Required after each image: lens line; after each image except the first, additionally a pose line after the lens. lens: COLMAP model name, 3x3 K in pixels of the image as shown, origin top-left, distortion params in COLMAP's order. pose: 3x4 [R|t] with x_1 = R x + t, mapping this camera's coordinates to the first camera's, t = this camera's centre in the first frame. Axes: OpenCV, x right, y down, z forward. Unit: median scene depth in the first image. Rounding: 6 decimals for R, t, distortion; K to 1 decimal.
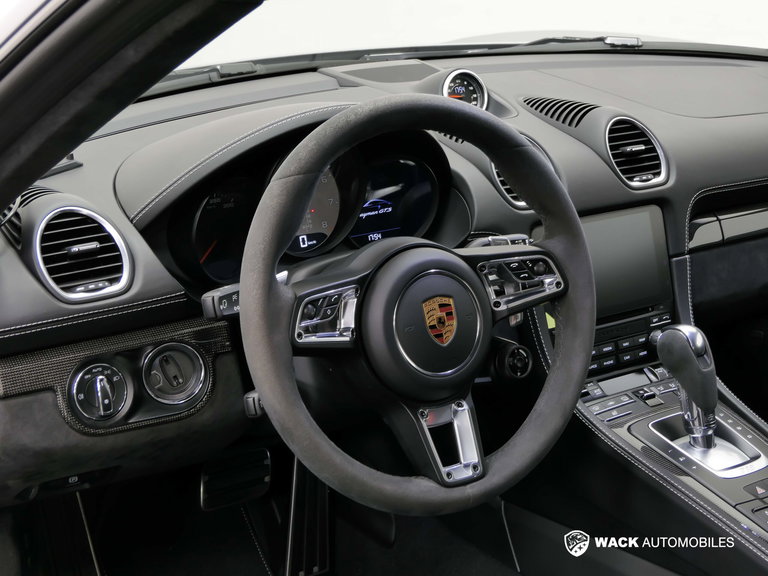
lens RADIAL K [[1332.6, 0, 383.6], [0, 1332.6, 288.6], [0, 0, 1]] dist [-0.039000, 0.000000]
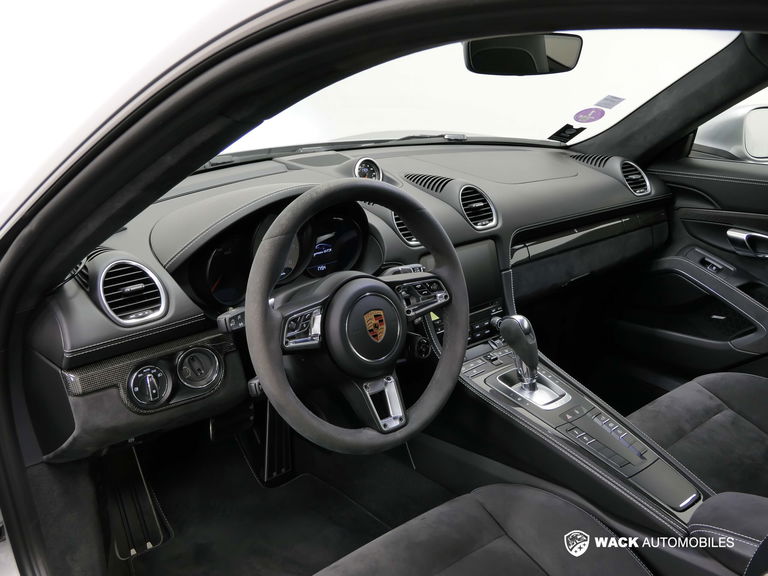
lens RADIAL K [[751.3, 0, 383.3], [0, 751.3, 286.4], [0, 0, 1]] dist [-0.020207, 0.000000]
pose [[0.991682, -0.040729, 0.122100, -0.049113], [0.038647, 0.999065, 0.019372, -0.035483], [-0.122775, -0.014492, 0.992329, 0.133588]]
